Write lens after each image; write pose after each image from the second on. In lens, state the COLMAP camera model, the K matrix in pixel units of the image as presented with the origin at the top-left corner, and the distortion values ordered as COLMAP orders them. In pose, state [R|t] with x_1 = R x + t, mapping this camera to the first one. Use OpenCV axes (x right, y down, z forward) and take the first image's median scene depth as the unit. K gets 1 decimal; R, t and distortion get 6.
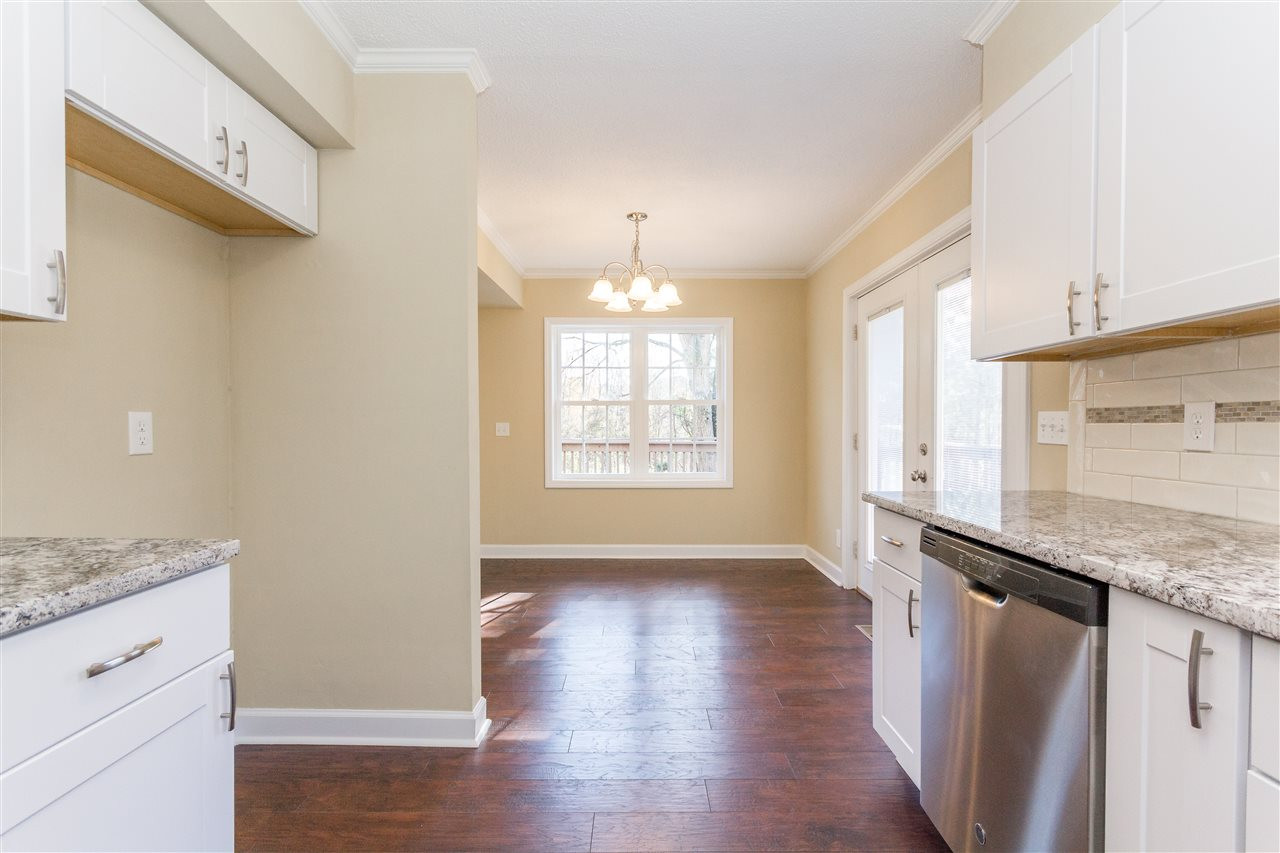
lens RADIAL K [[594.4, 0, 644.9], [0, 594.4, 436.5], [0, 0, 1]] dist [0.007239, 0.000073]
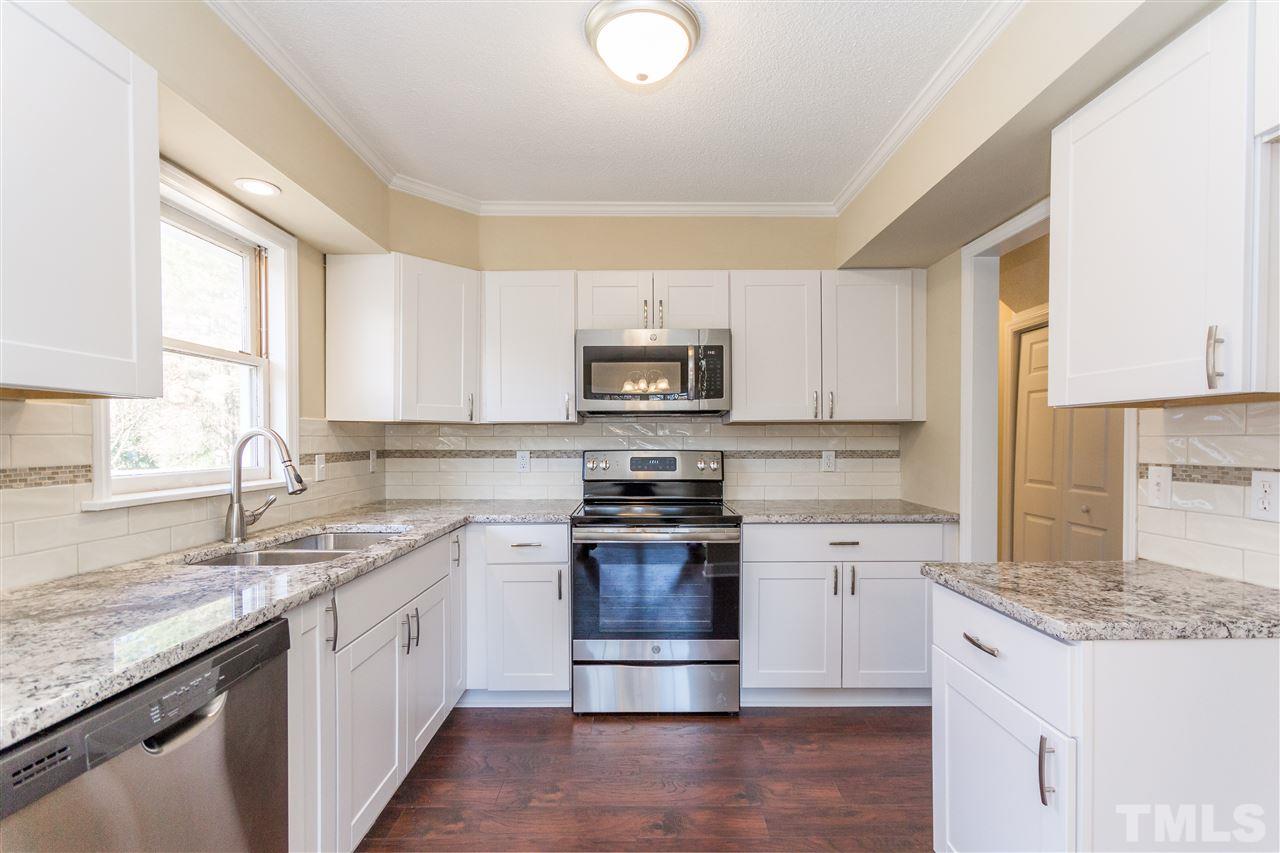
lens RADIAL K [[594.4, 0, 644.9], [0, 594.4, 436.5], [0, 0, 1]] dist [0.007239, 0.000073]
pose [[-0.999991, 0.004157, -0.001202, -0.033511], [0.004142, 0.999919, 0.012044, -0.141975], [0.001252, 0.012039, -0.999927, 2.074828]]
